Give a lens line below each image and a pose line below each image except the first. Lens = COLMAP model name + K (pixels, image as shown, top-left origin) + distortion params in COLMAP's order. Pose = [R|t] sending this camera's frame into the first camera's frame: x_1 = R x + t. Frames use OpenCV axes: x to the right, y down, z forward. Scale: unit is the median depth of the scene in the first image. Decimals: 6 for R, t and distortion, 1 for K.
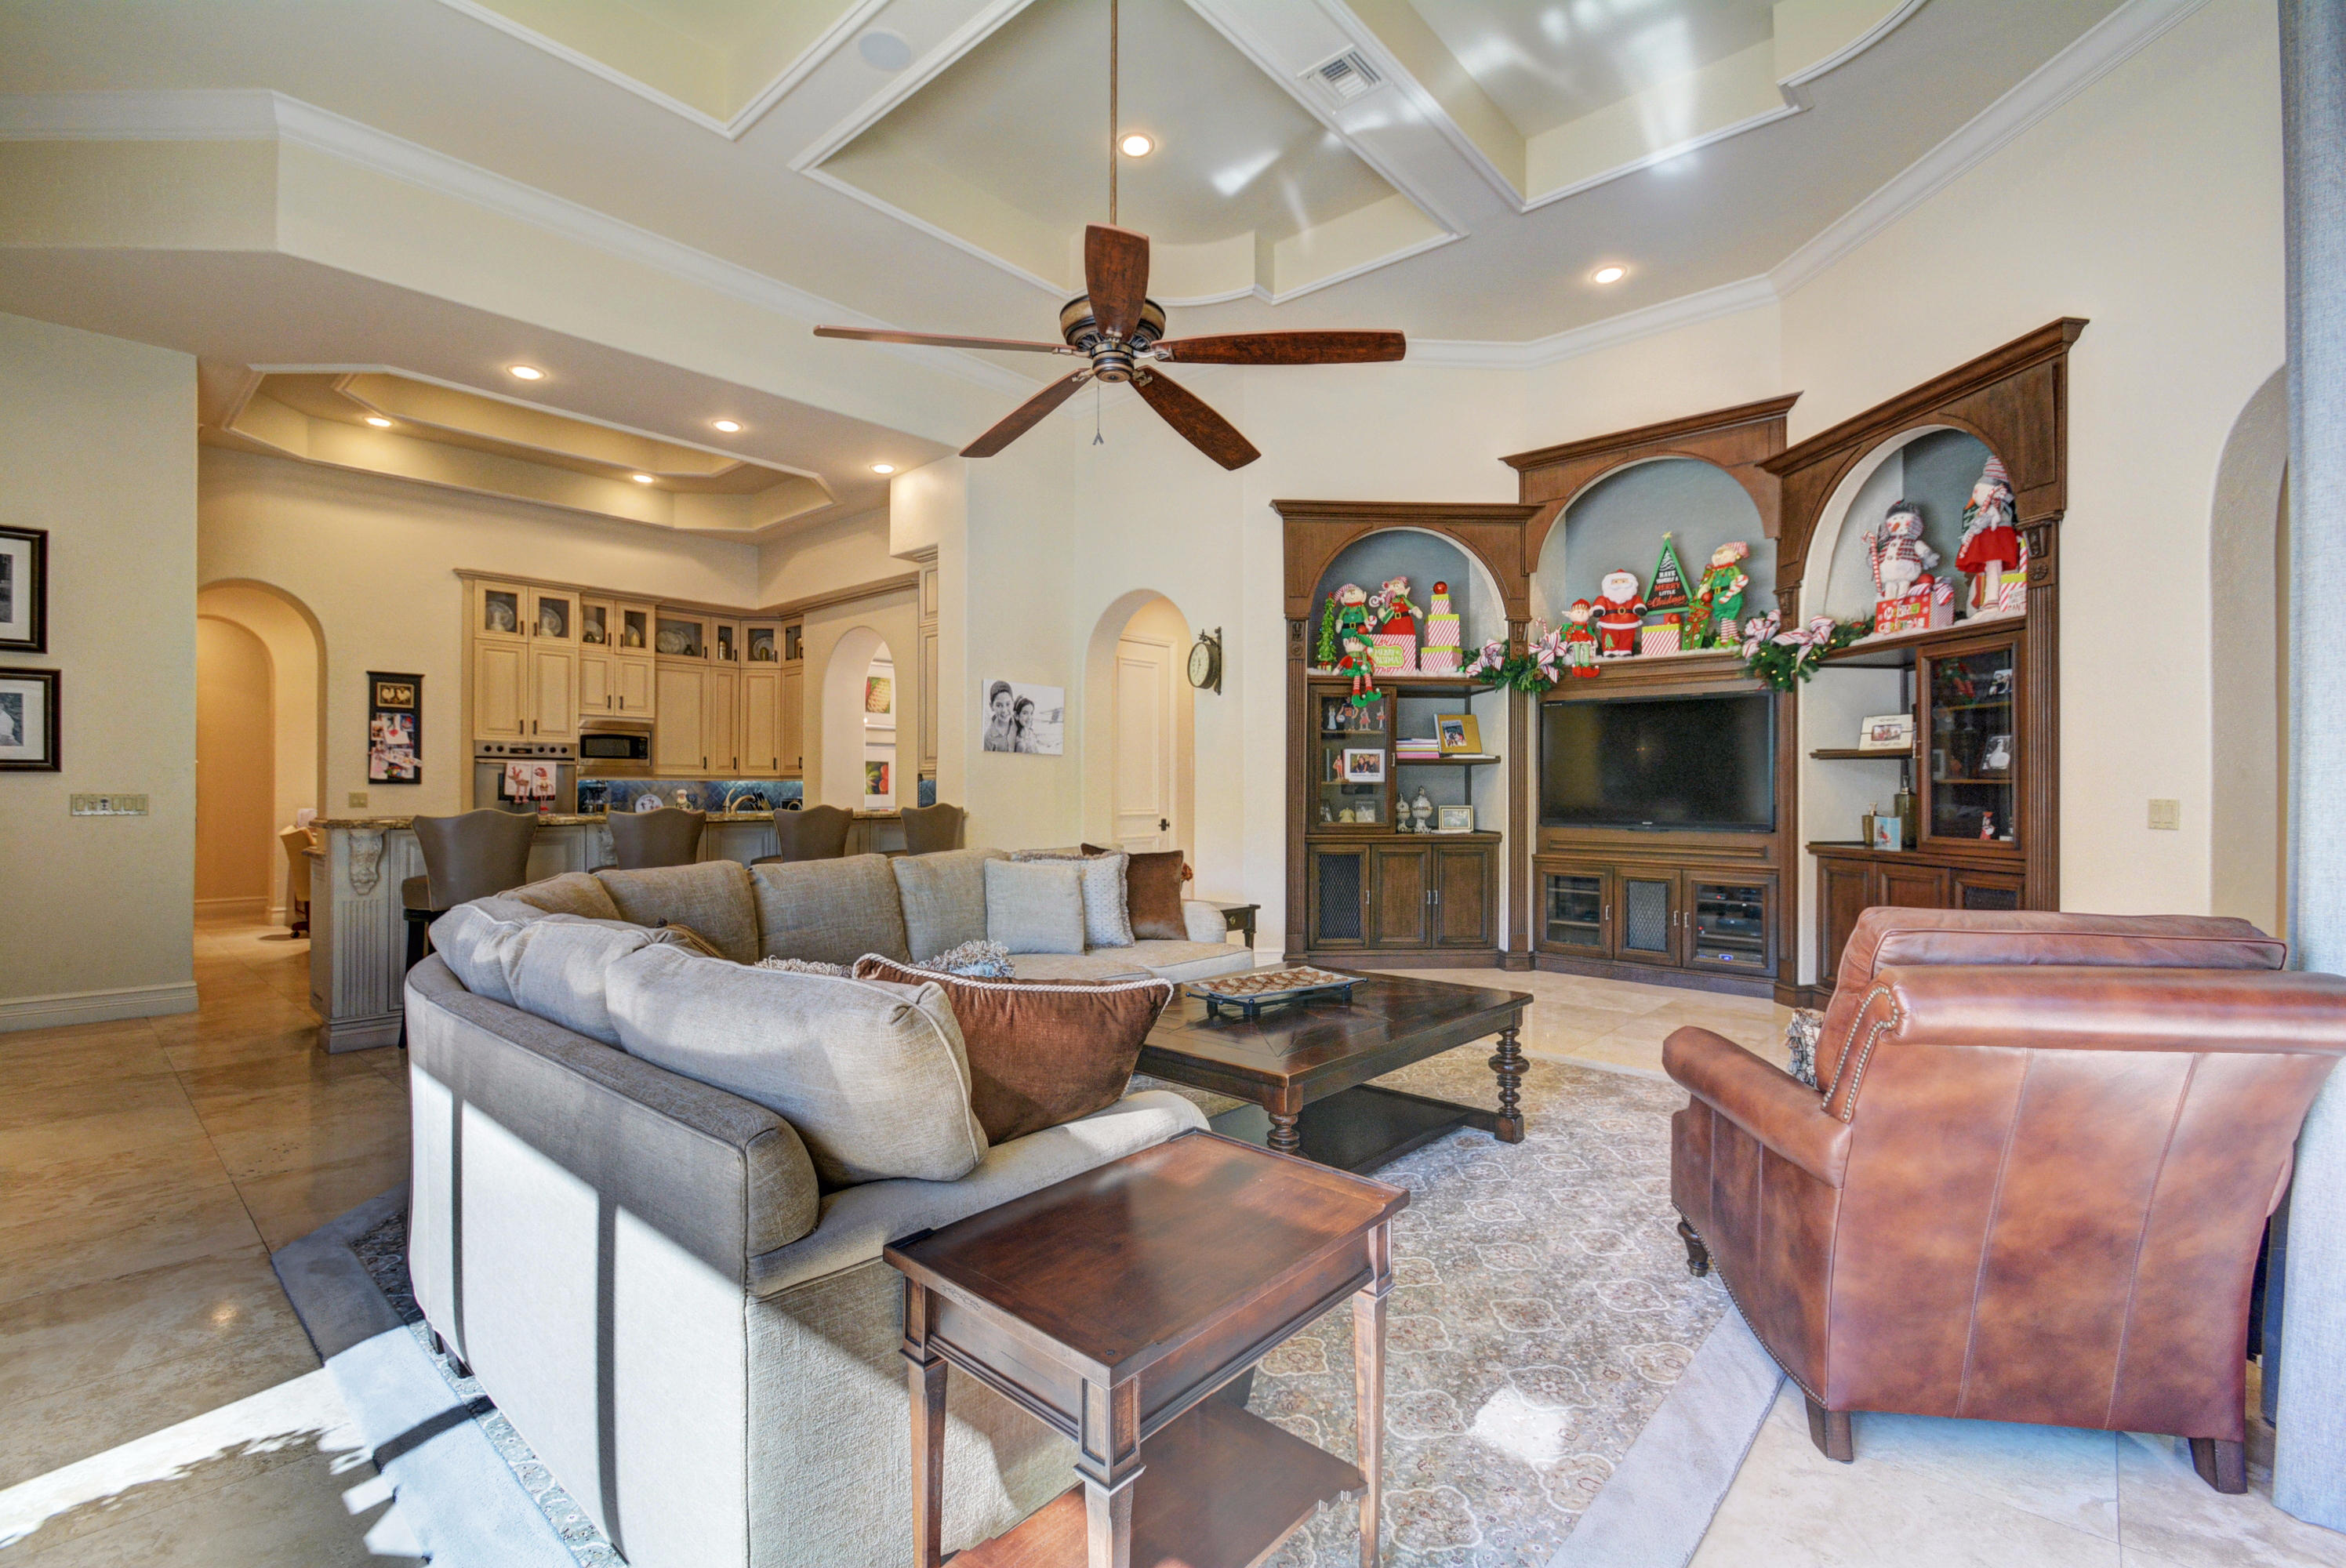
lens RADIAL K [[1026.2, 0, 1153.6], [0, 1026.2, 787.2], [0, 0, 1]] dist [0.017156, -0.023610]
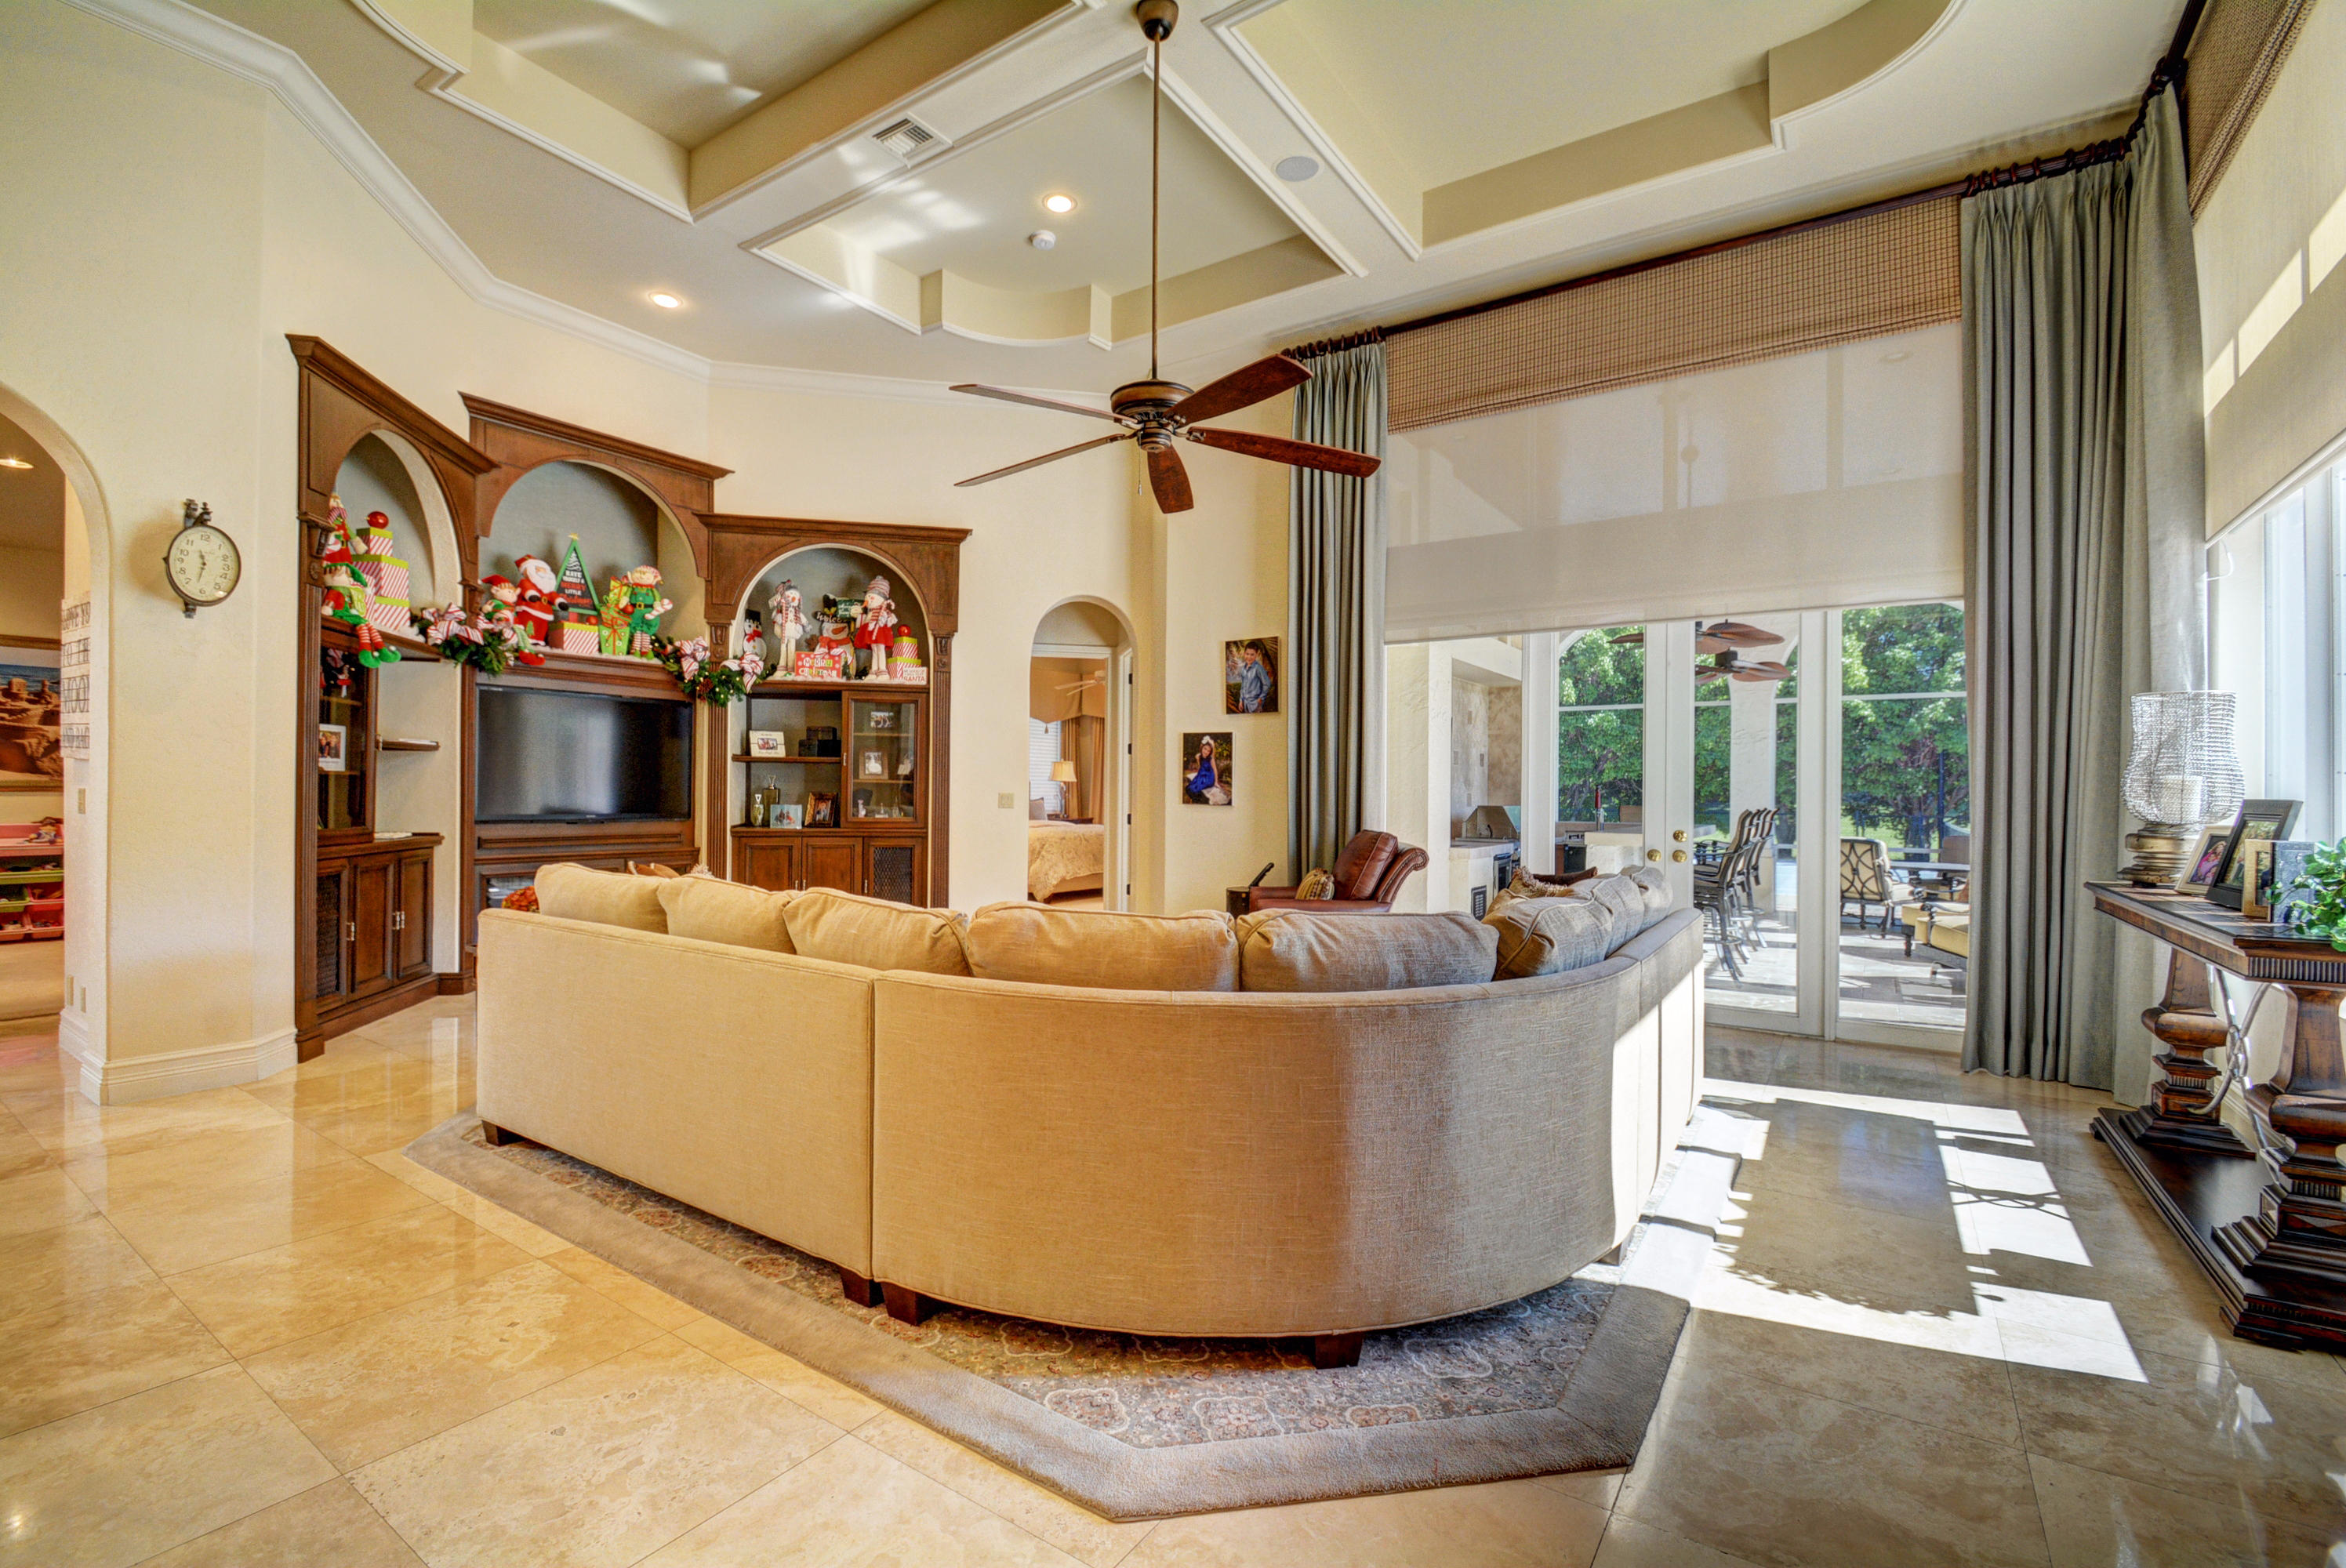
lens RADIAL K [[1028.8, 0, 1149.2], [0, 1028.8, 785.4], [0, 0, 1]] dist [-0.000904, -0.008018]
pose [[-0.125948, 0.001957, 0.992035, -0.563411], [-0.011827, 0.999924, -0.003474, 0.000828], [-0.991966, -0.012171, -0.125915, 0.526945]]
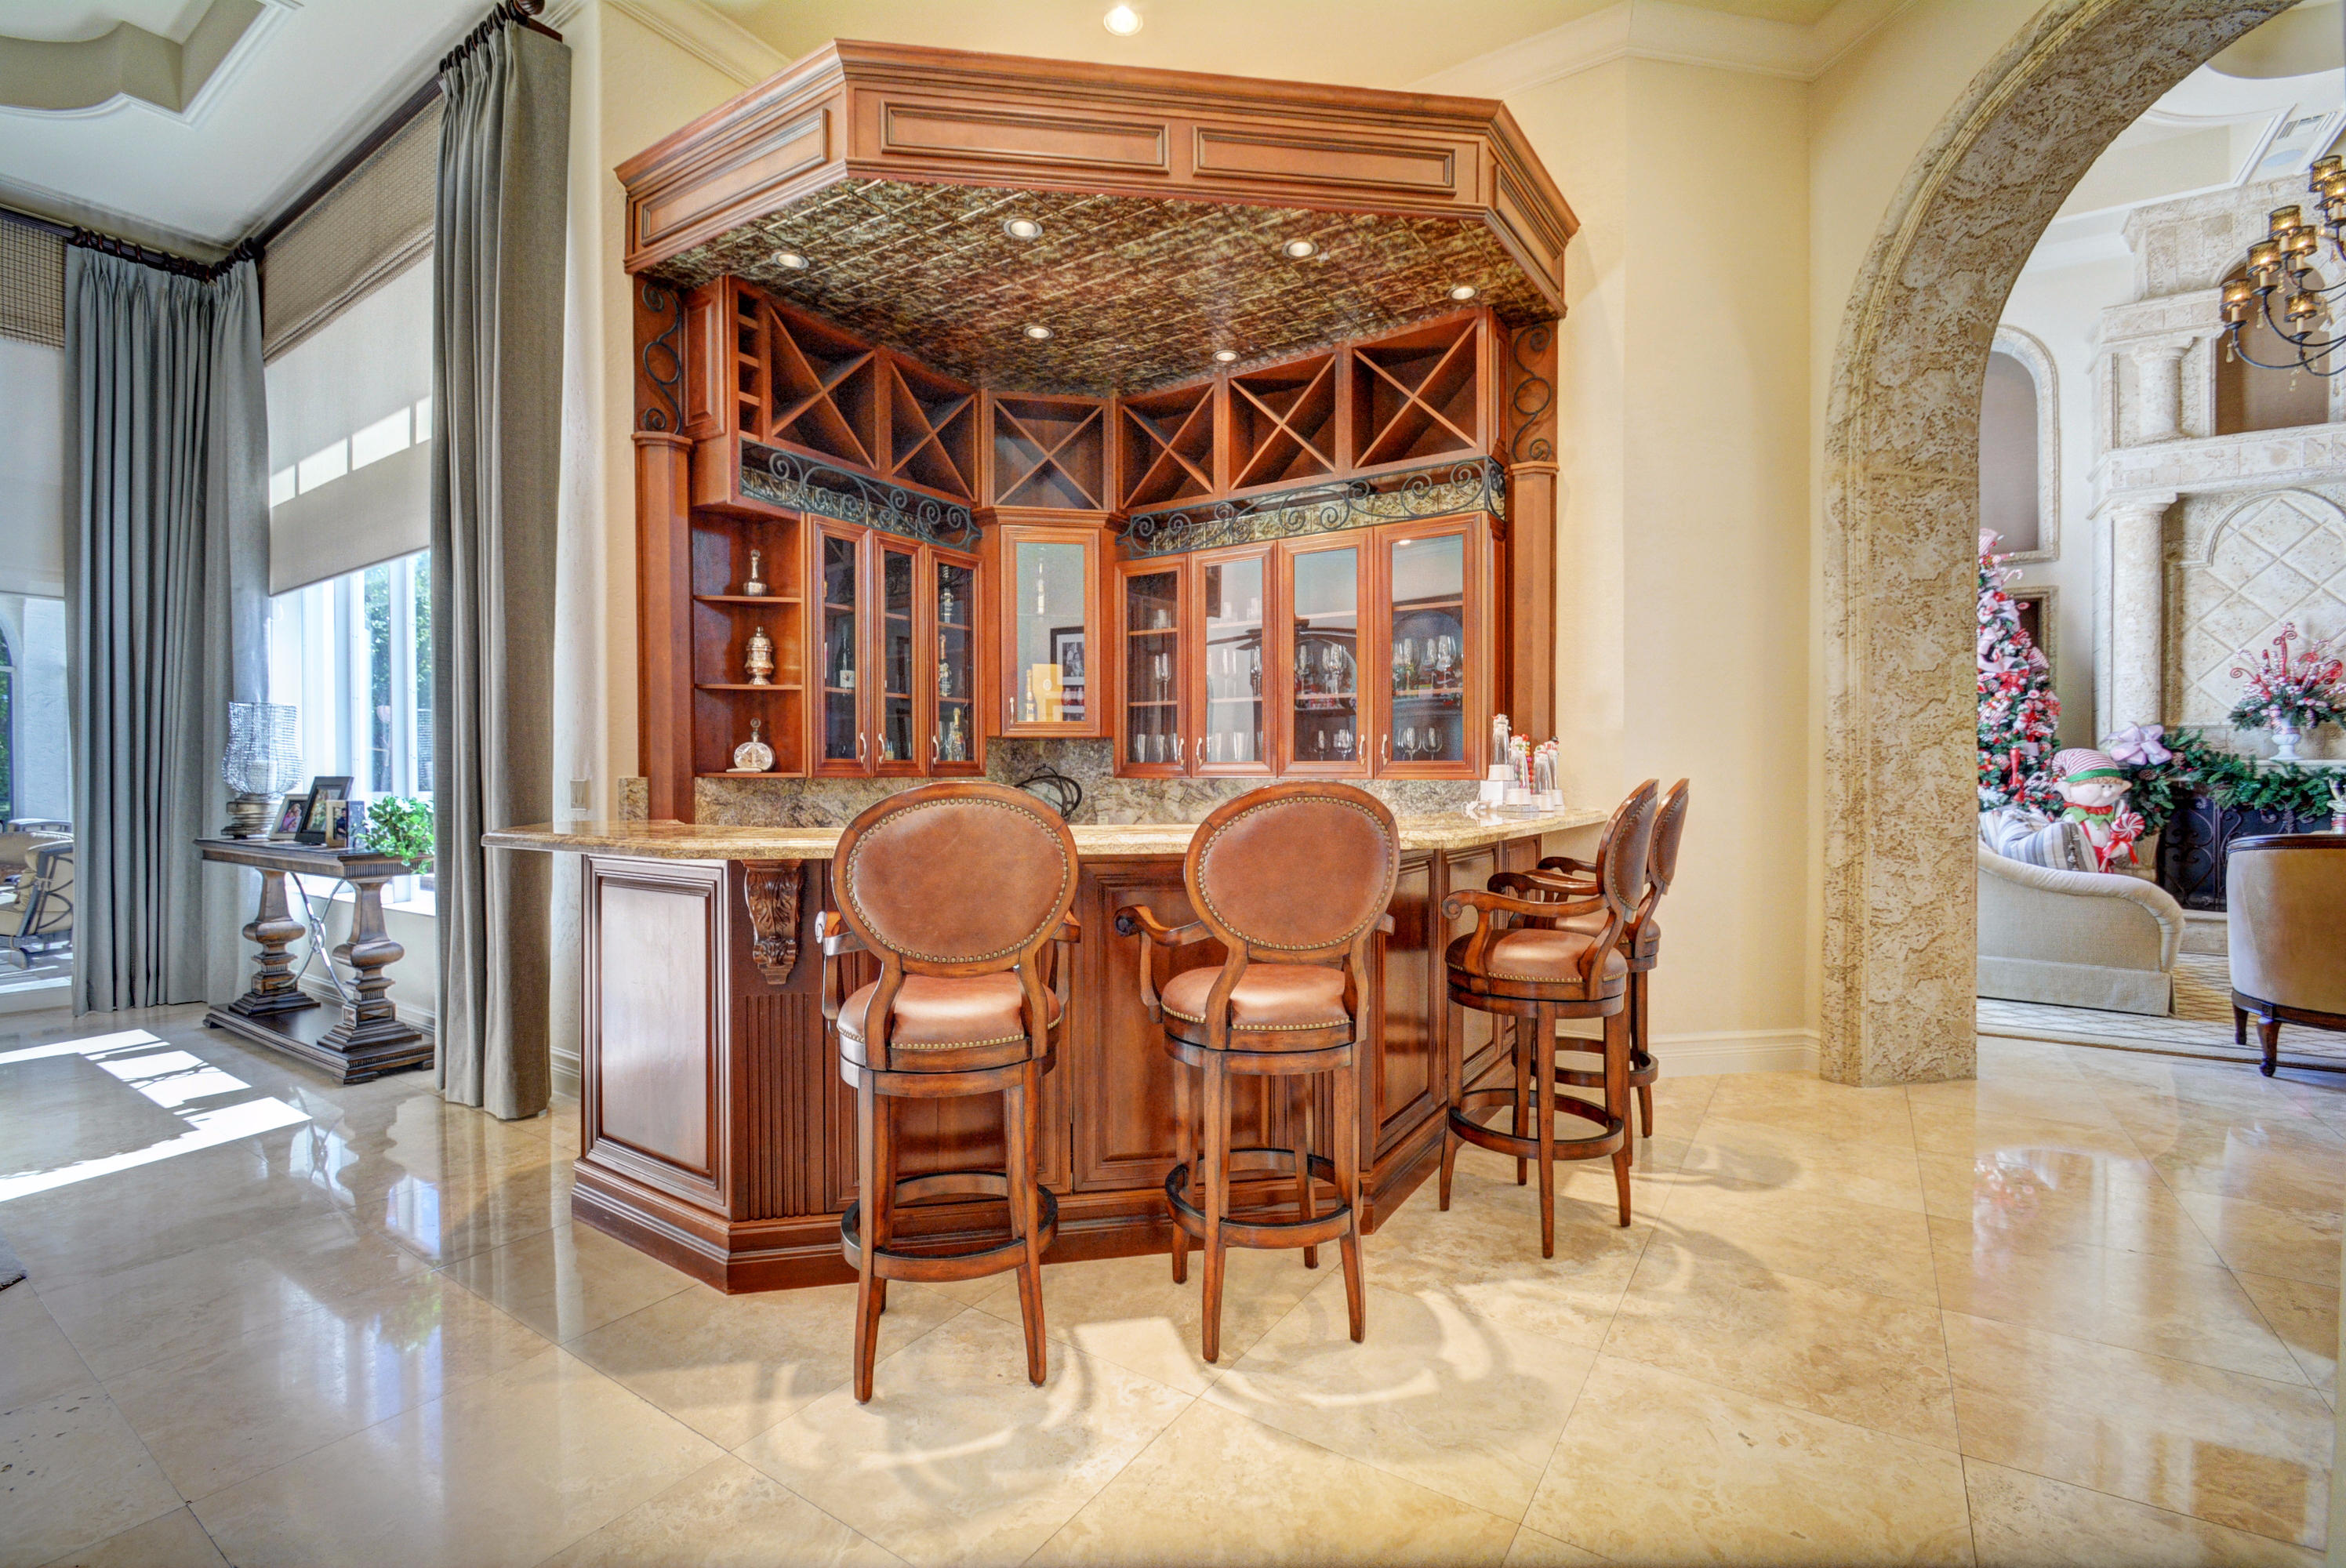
lens RADIAL K [[1028.8, 0, 1149.2], [0, 1028.8, 785.4], [0, 0, 1]] dist [-0.000904, -0.008018]
pose [[-0.990481, 0.000295, -0.137651, -0.651054], [-0.000448, 0.999986, 0.005366, 0.001893], [0.137651, 0.005377, -0.990466, 0.762596]]
